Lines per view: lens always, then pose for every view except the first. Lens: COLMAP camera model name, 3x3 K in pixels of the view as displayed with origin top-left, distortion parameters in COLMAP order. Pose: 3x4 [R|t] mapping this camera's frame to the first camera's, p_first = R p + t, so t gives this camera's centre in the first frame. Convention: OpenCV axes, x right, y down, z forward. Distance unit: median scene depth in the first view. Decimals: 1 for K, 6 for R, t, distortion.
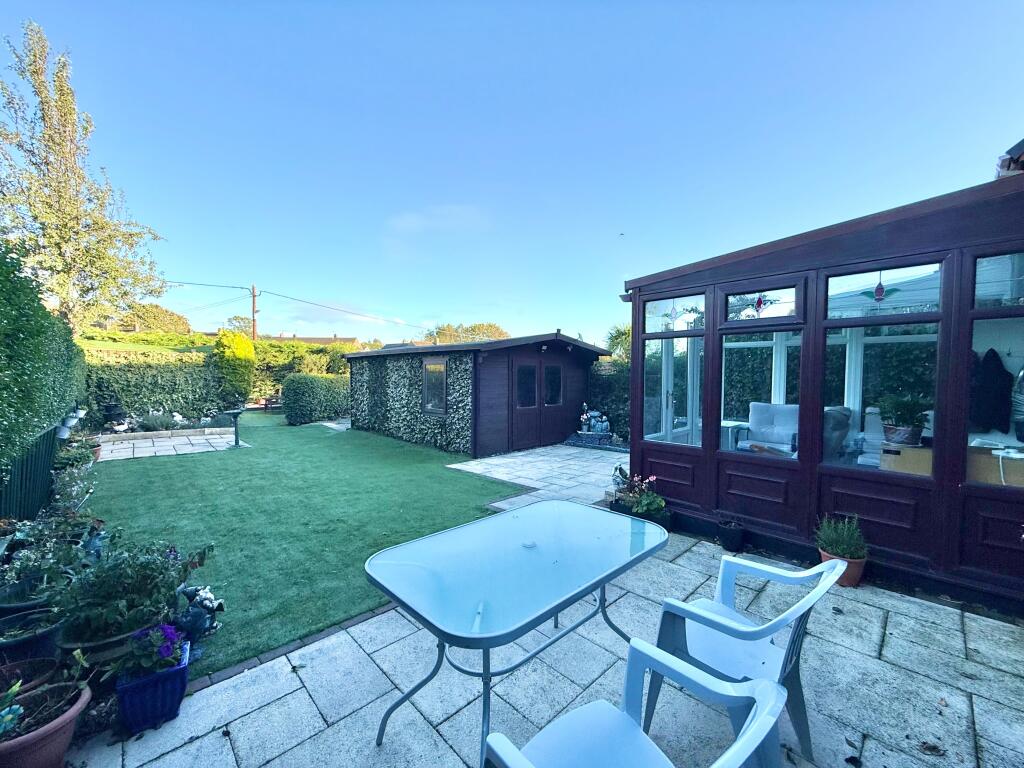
lens RADIAL K [[408.6, 0, 510.9], [0, 408.6, 387.6], [0, 0, 1]] dist [-0.000777, 0.000775]
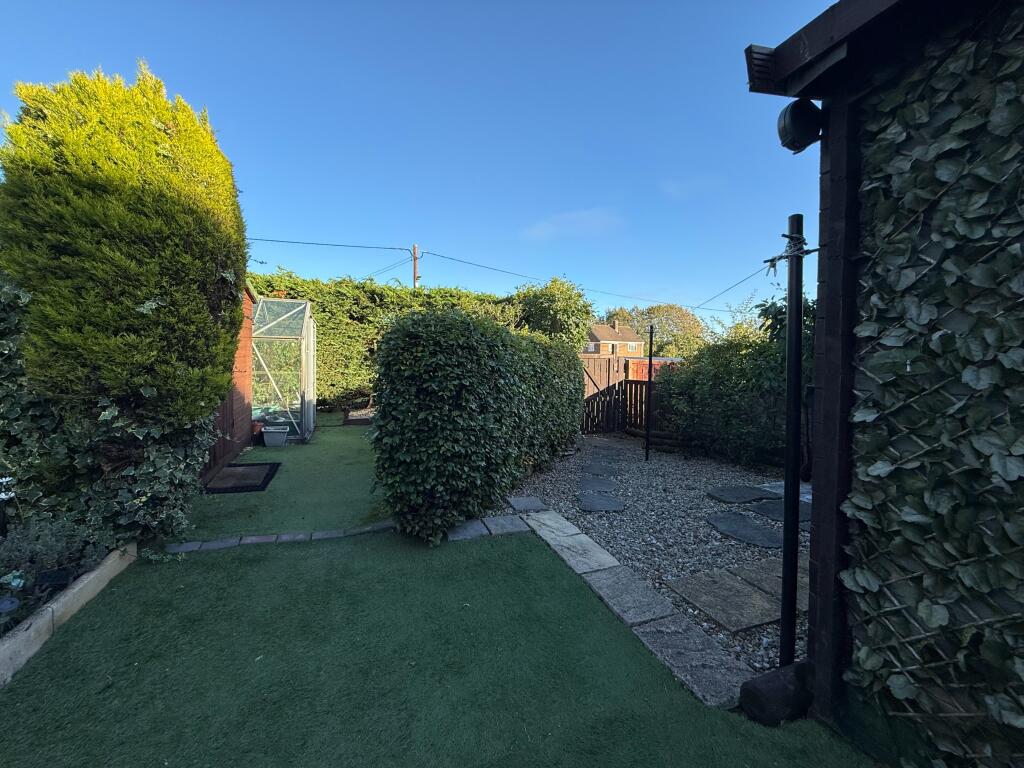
lens RADIAL K [[408.6, 0, 511.8], [0, 408.6, 381.9], [0, 0, 1]] dist [-0.000777, 0.000775]
pose [[0.929140, 0.006056, -0.369677, -0.507931], [-0.003574, 0.999966, 0.007398, 0.005566], [0.369710, -0.005553, 0.929131, 1.023382]]
